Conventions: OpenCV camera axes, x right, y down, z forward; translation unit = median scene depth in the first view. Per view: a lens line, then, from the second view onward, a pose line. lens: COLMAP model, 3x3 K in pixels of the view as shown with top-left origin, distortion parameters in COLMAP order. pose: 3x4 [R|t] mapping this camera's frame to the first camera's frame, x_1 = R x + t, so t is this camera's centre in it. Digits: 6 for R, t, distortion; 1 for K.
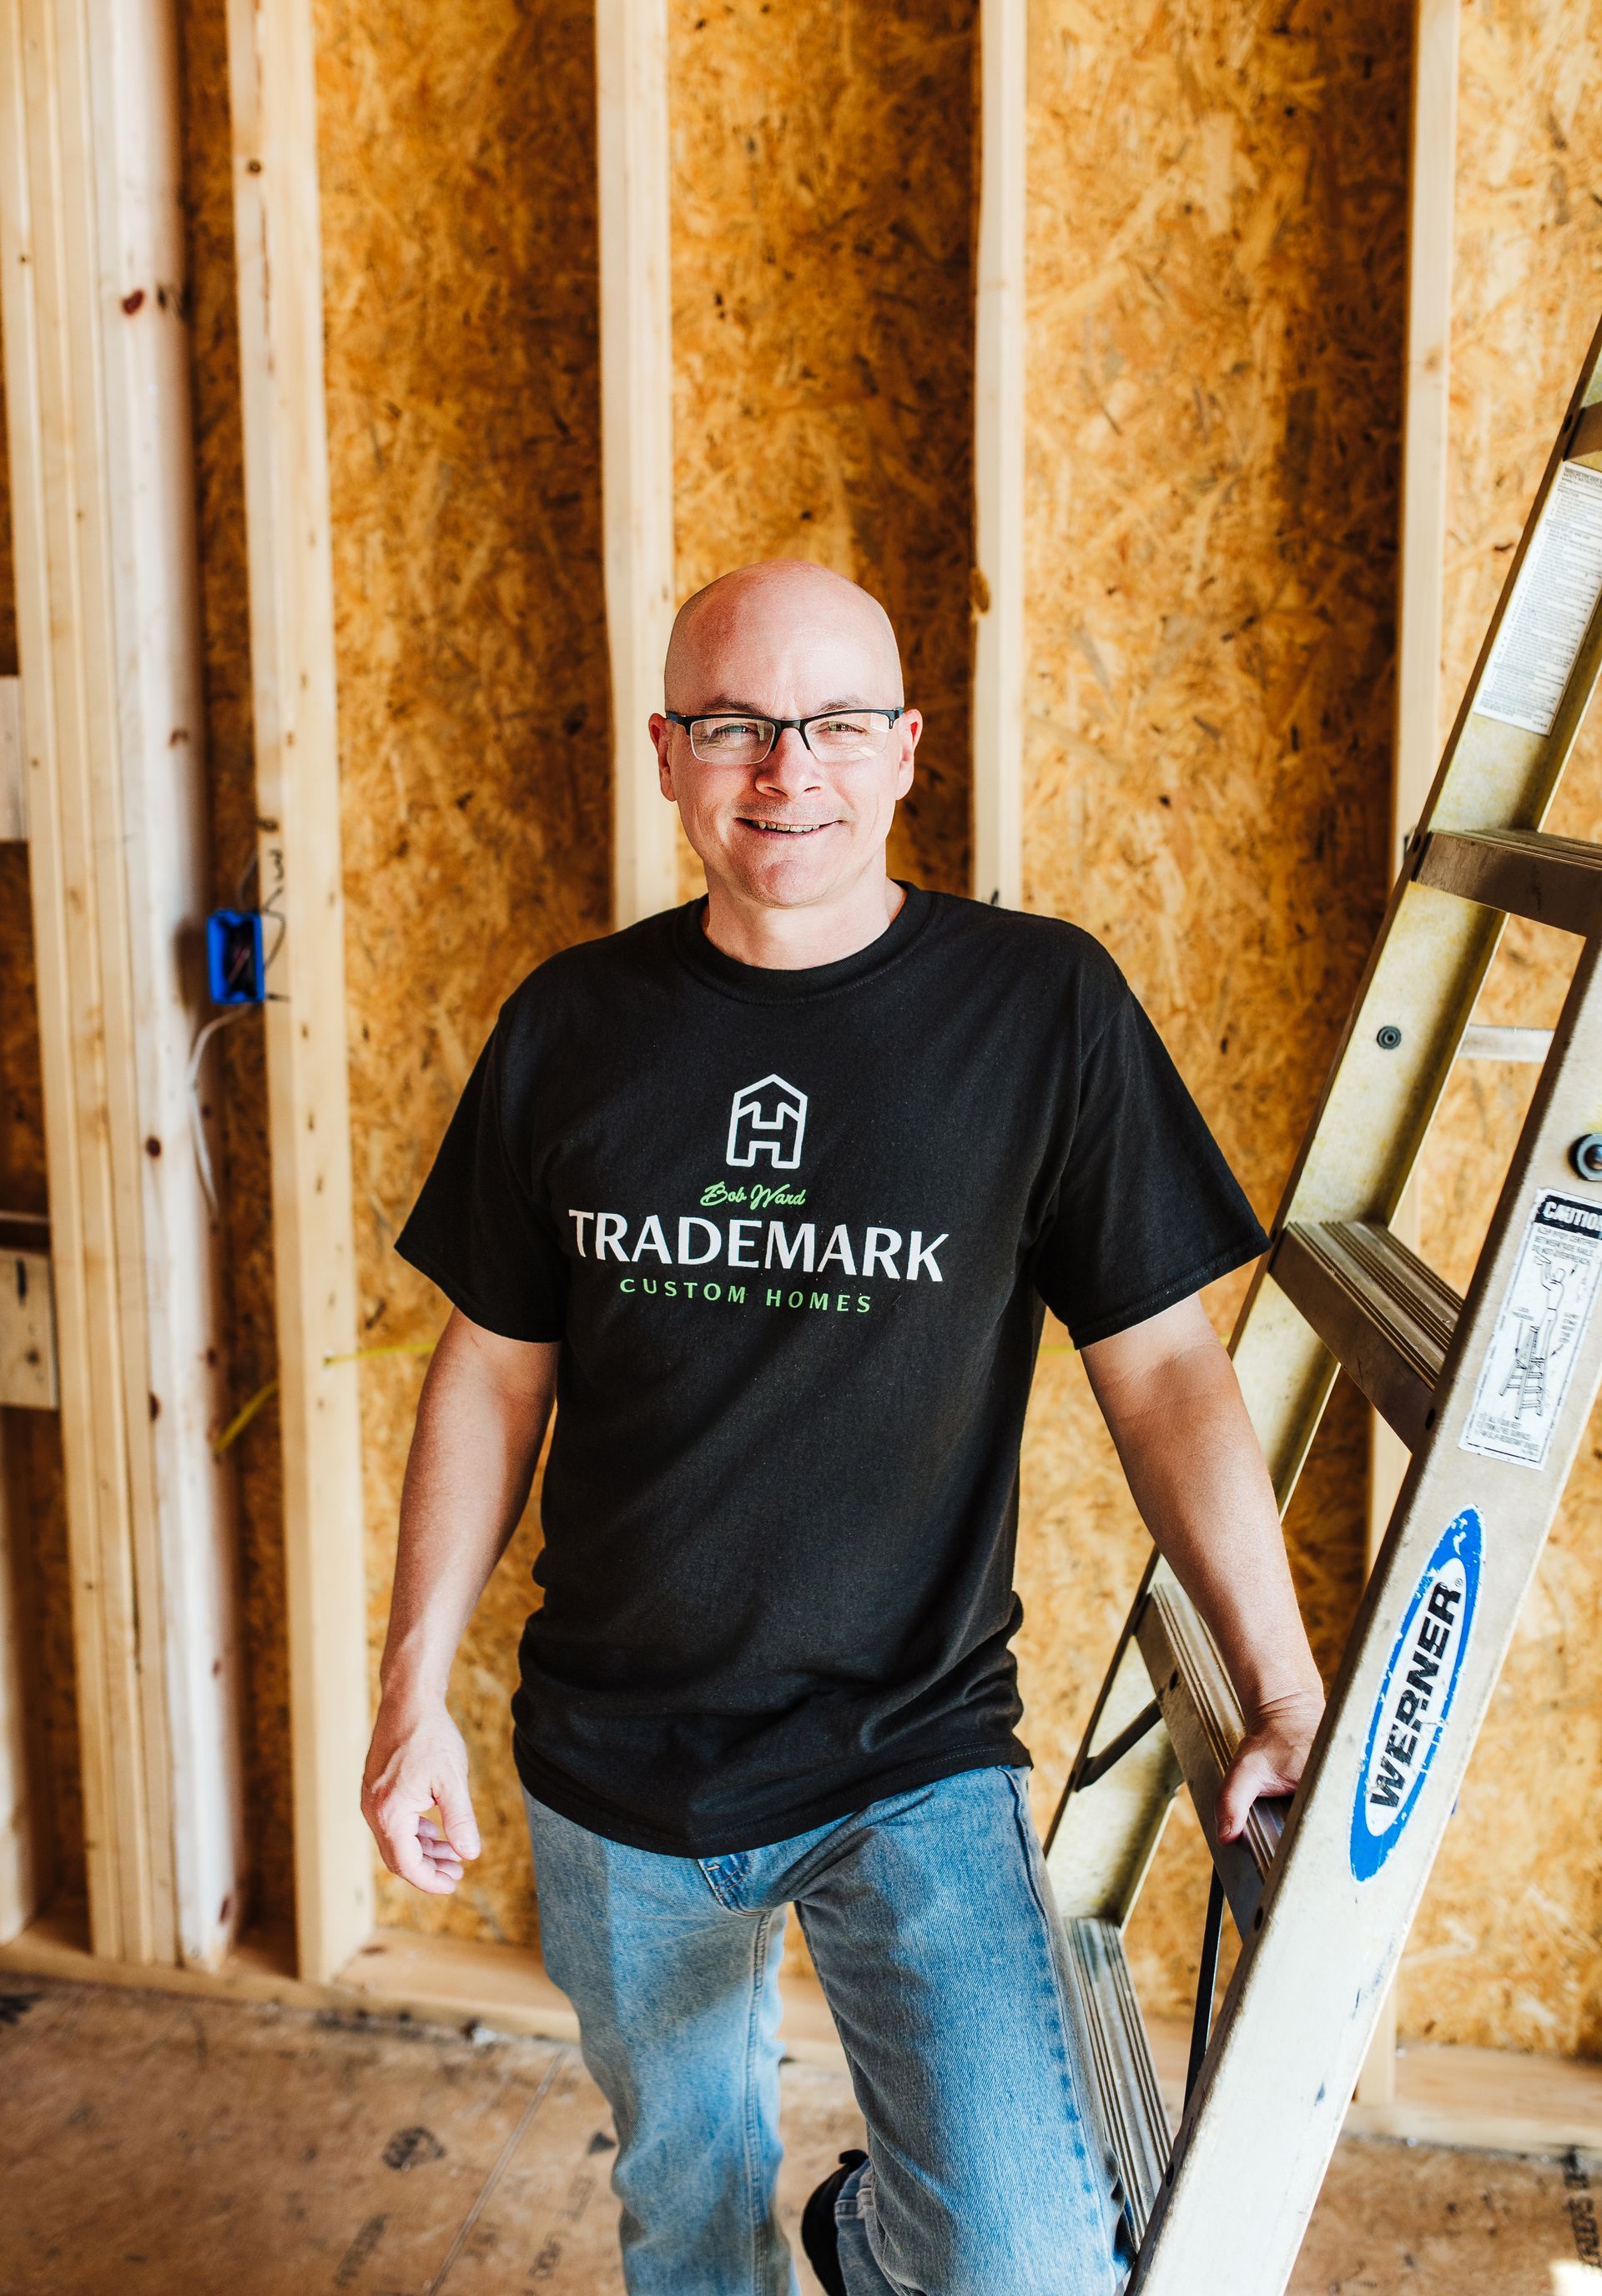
lens RADIAL K [[2455.0, 0, 787.4], [0, 2455.0, 1050.1], [0, 0, 1]] dist [-0.058903, 0.094283]
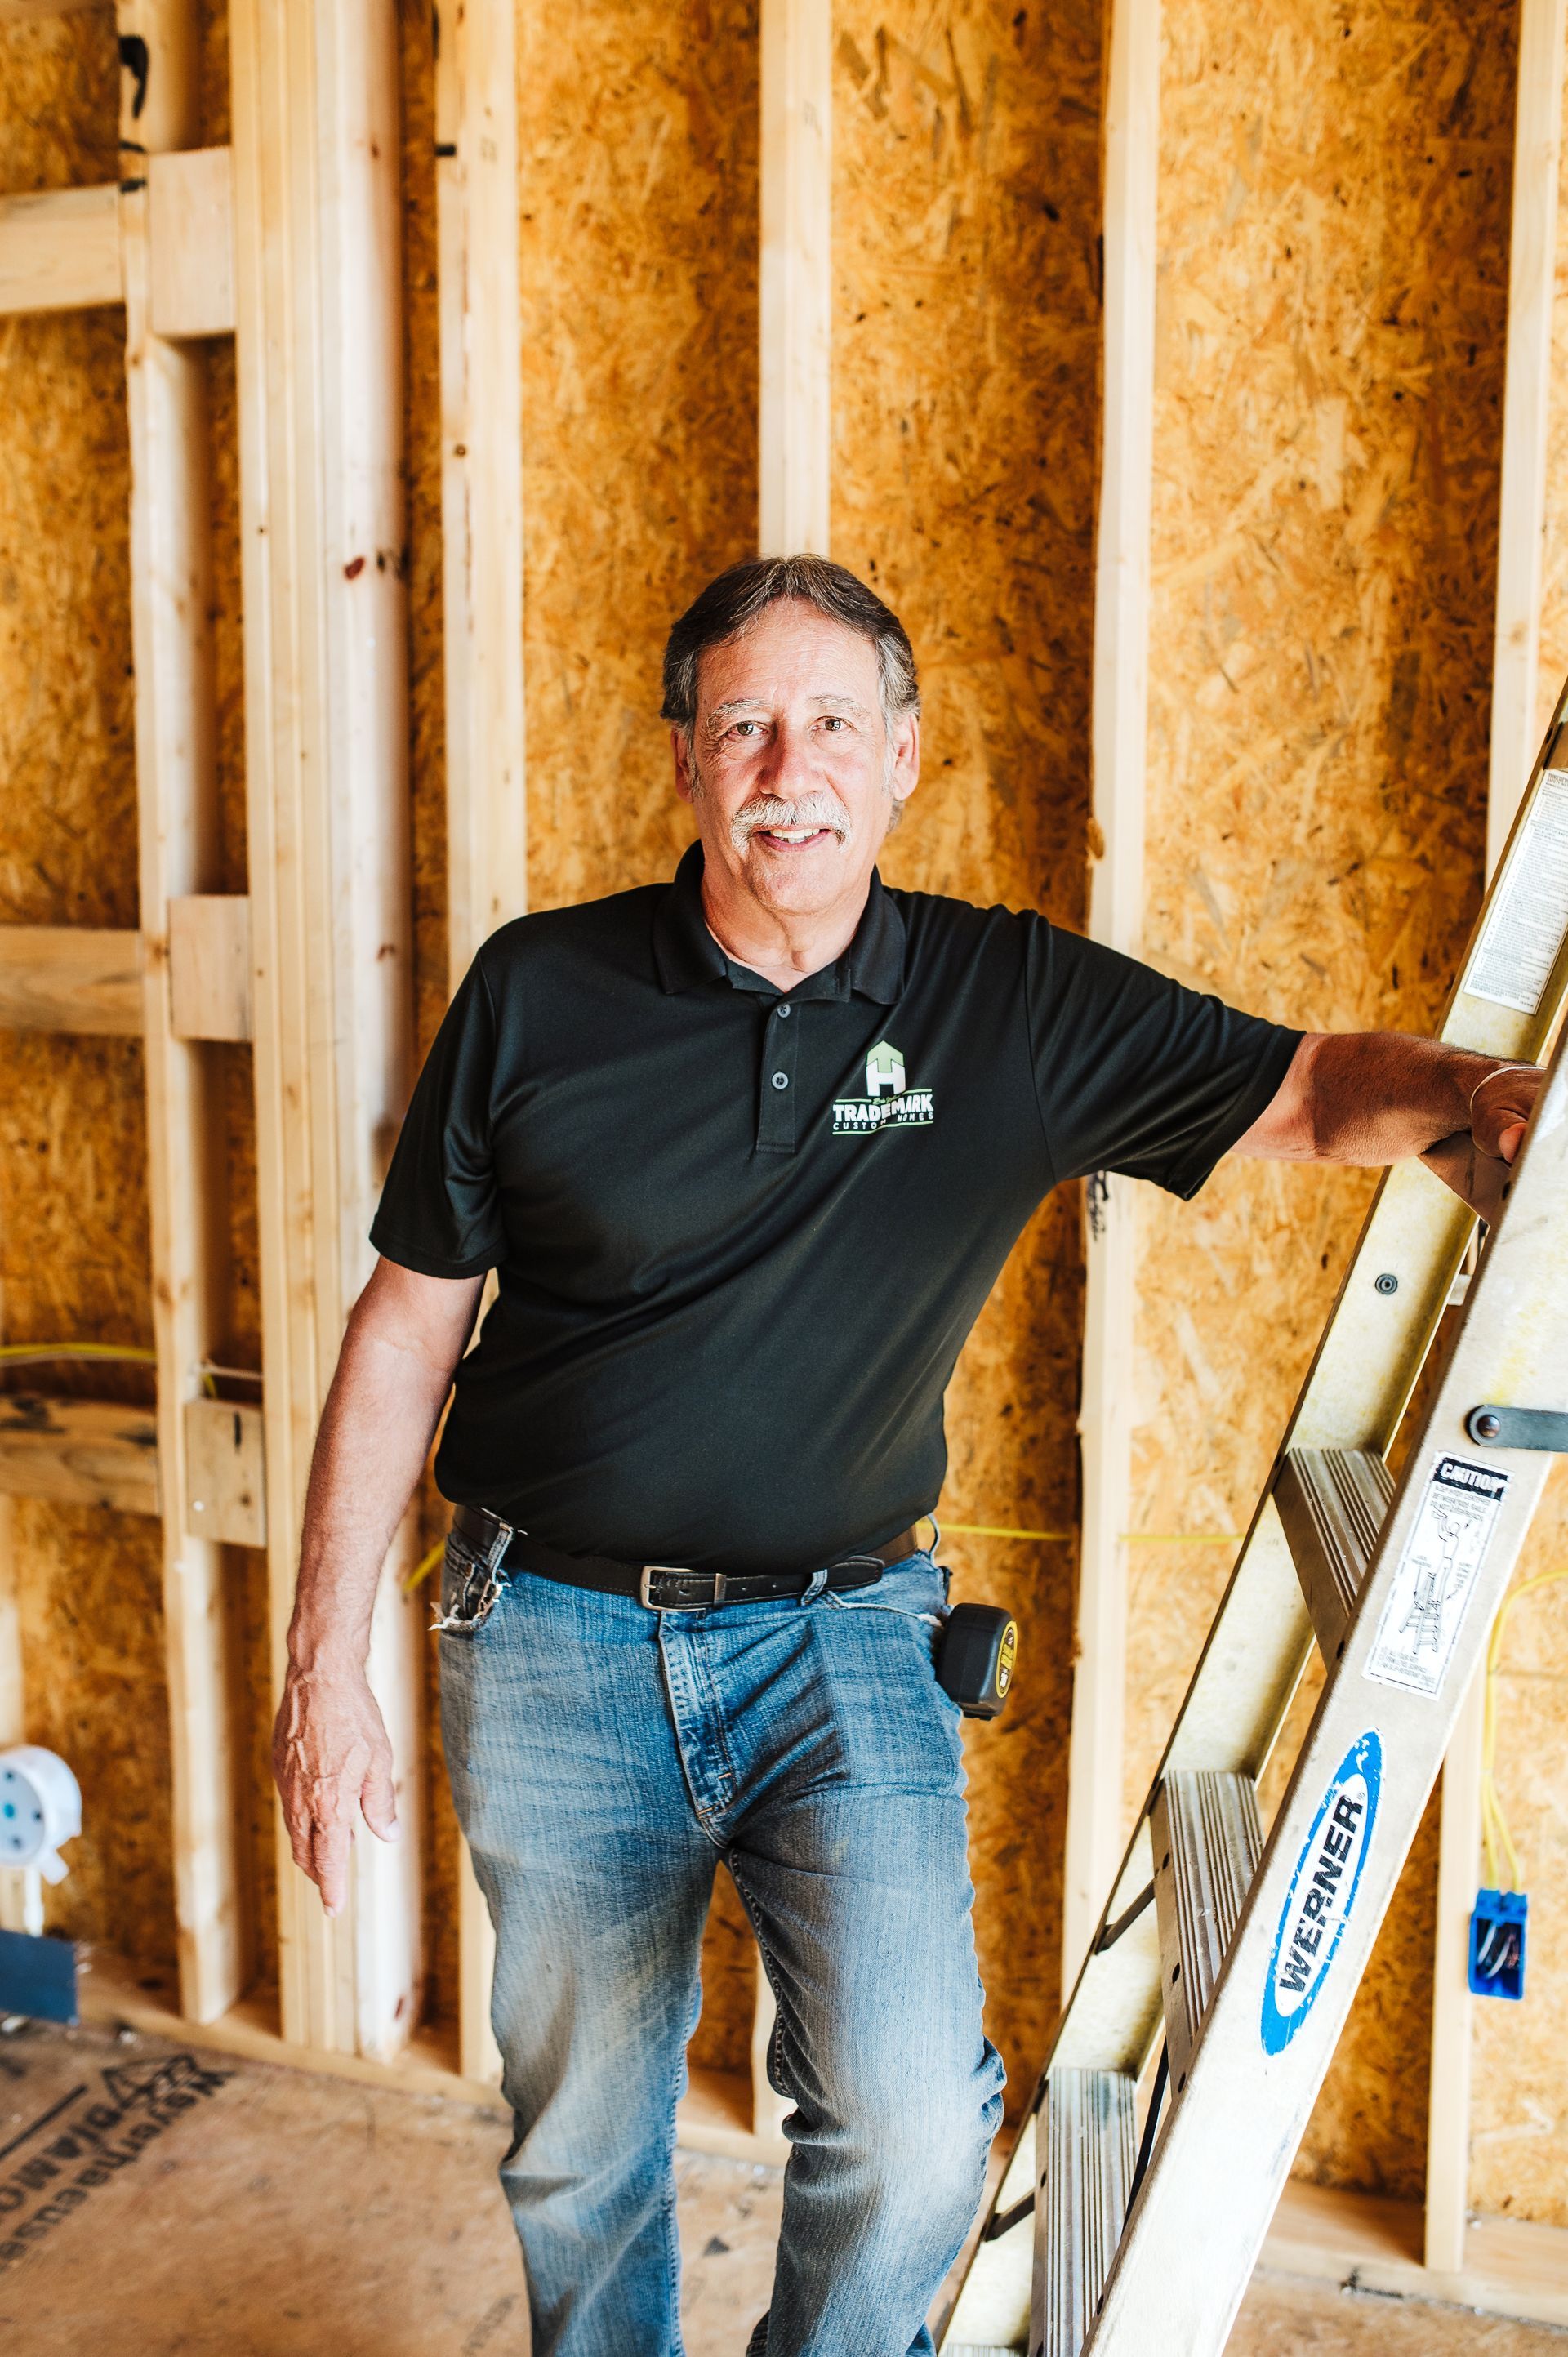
lens RADIAL K [[2435.6, 0, 787.6], [0, 2435.6, 1134.2], [0, 0, 1]] dist [-0.060107, 0.095185]
pose [[0.991731, 0.026853, -0.125491, 0.078397], [-0.029108, 0.999445, -0.016171, -0.033605], [0.124987, 0.019691, 0.991963, -0.081153]]
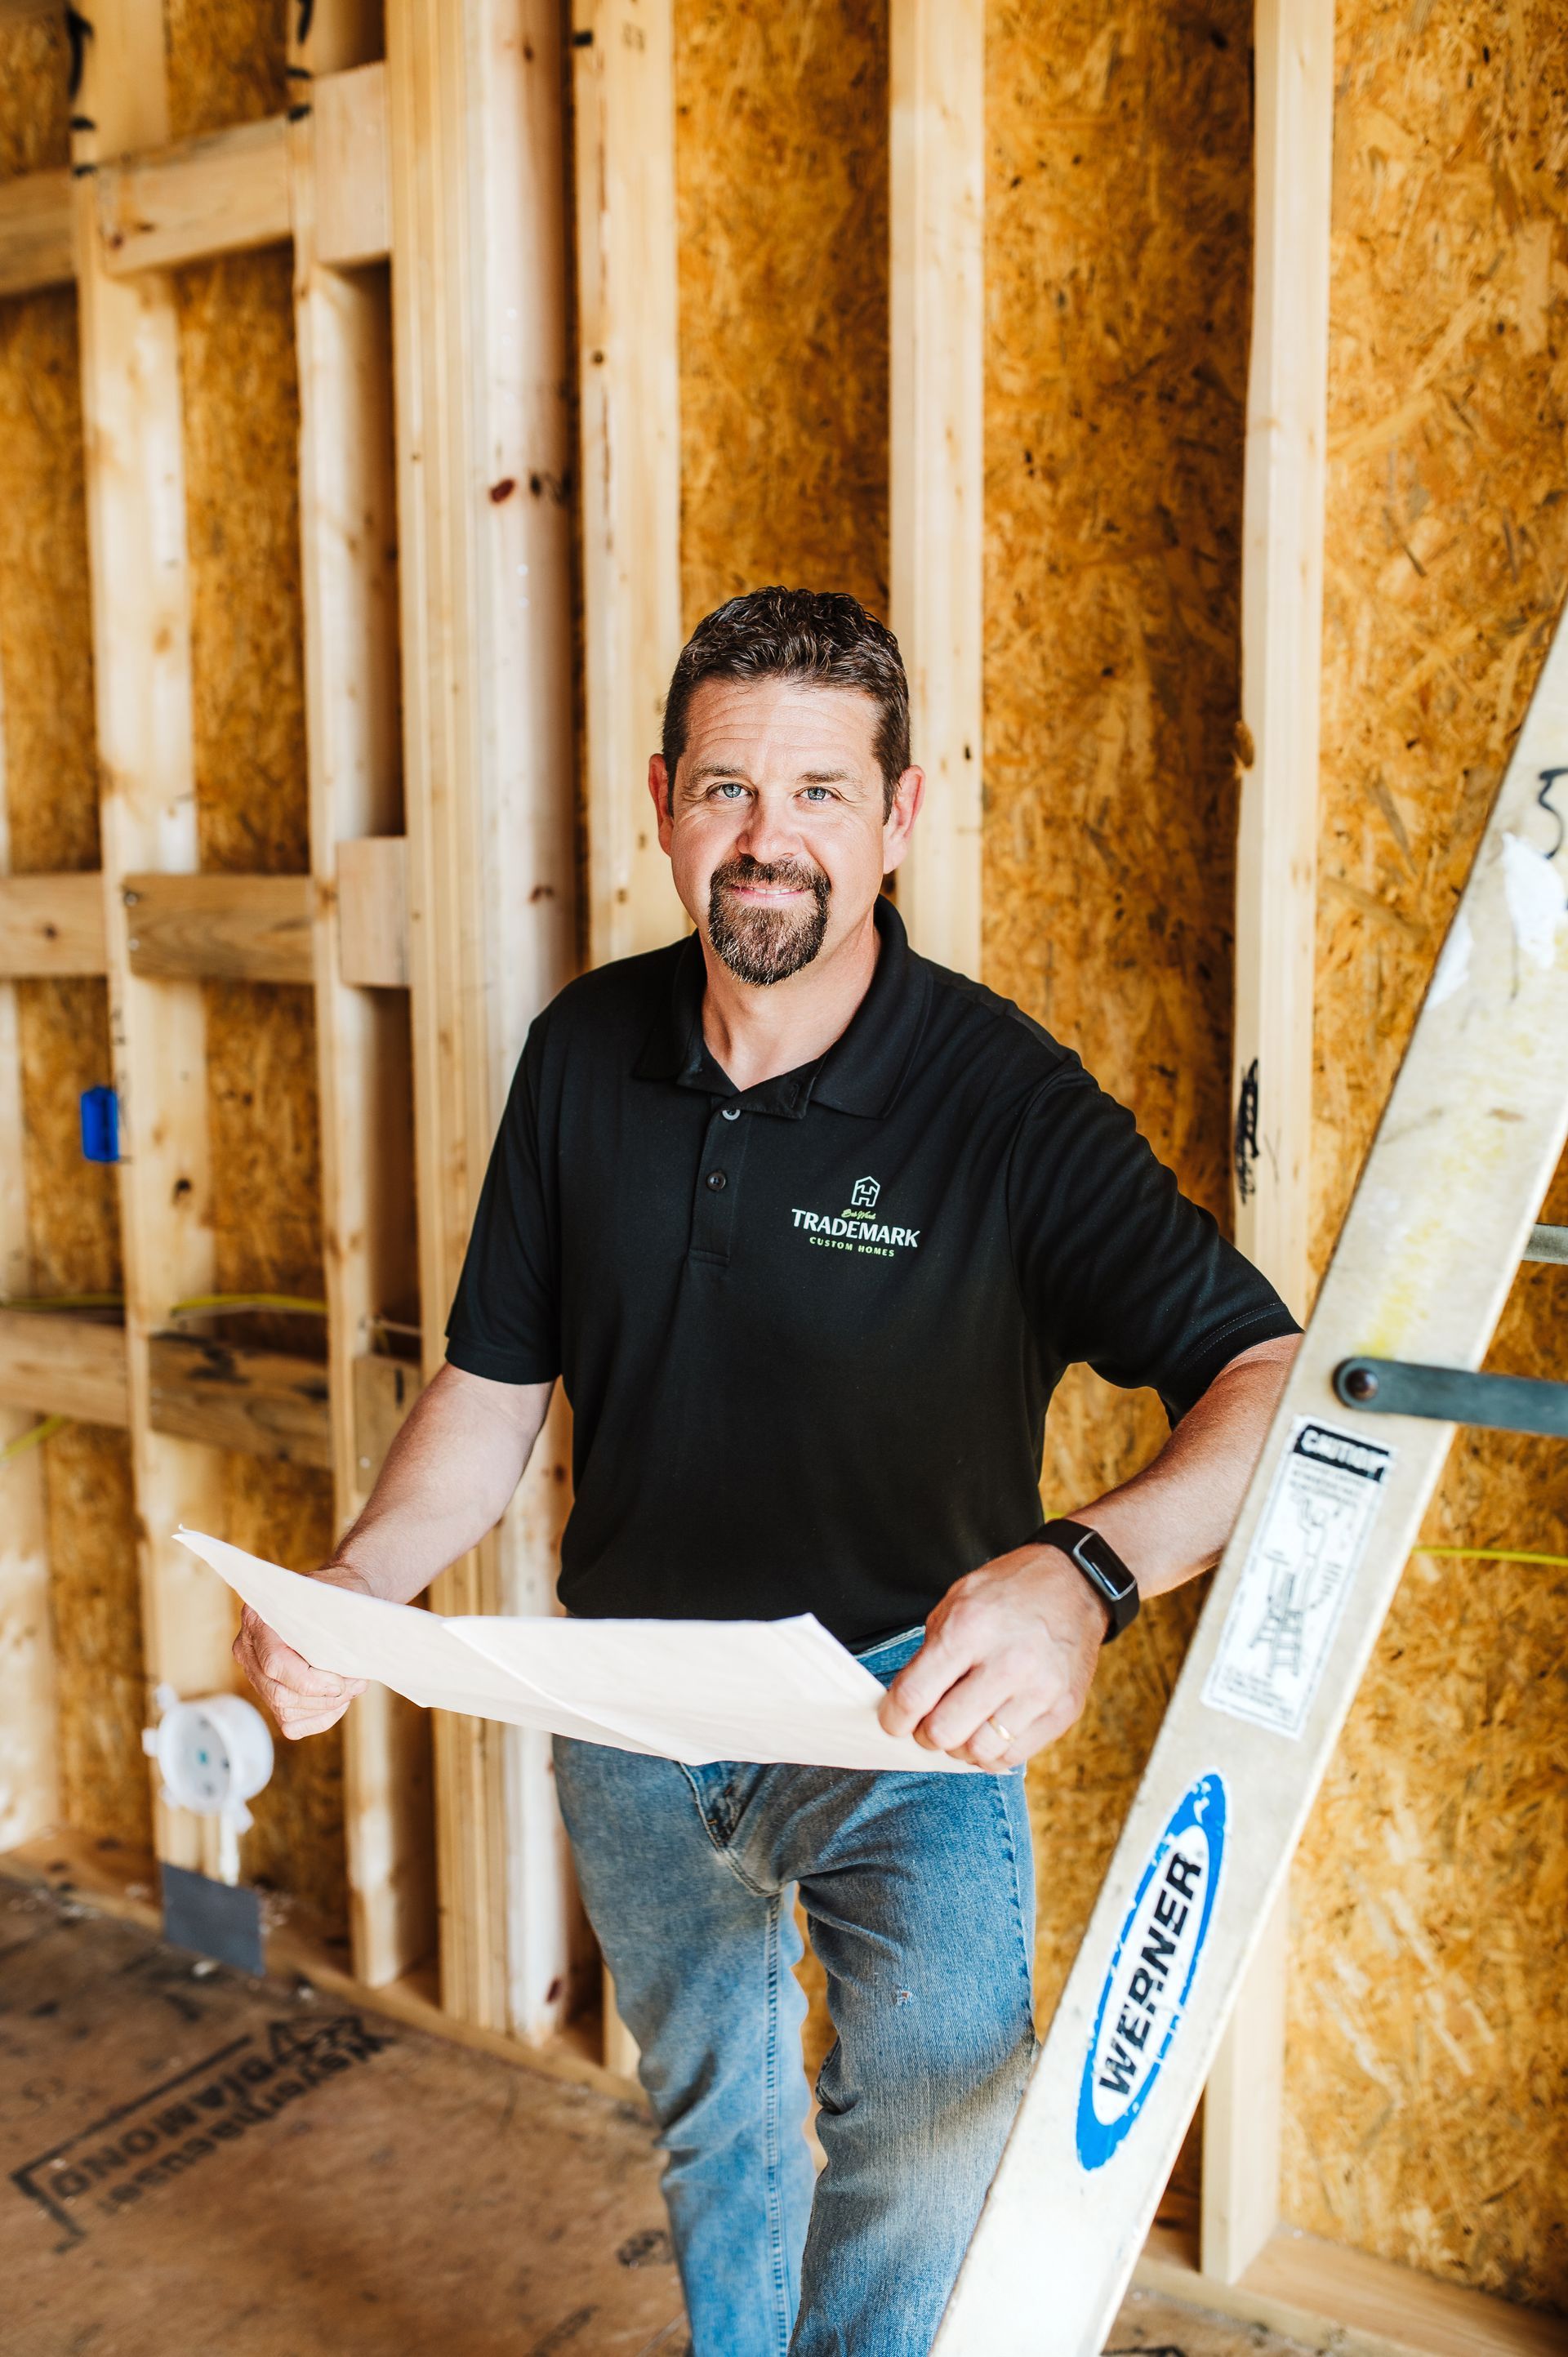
lens RADIAL K [[2328.7, 0, 784.0], [0, 2328.7, 1178.5], [0, 0, 1]] dist [-0.056151, 0.083274]
pose [[0.935130, 0.047900, -0.351051, 0.226031], [-0.050856, 0.998706, 0.000801, -0.009771], [0.350635, 0.017104, 0.936356, 0.088328]]
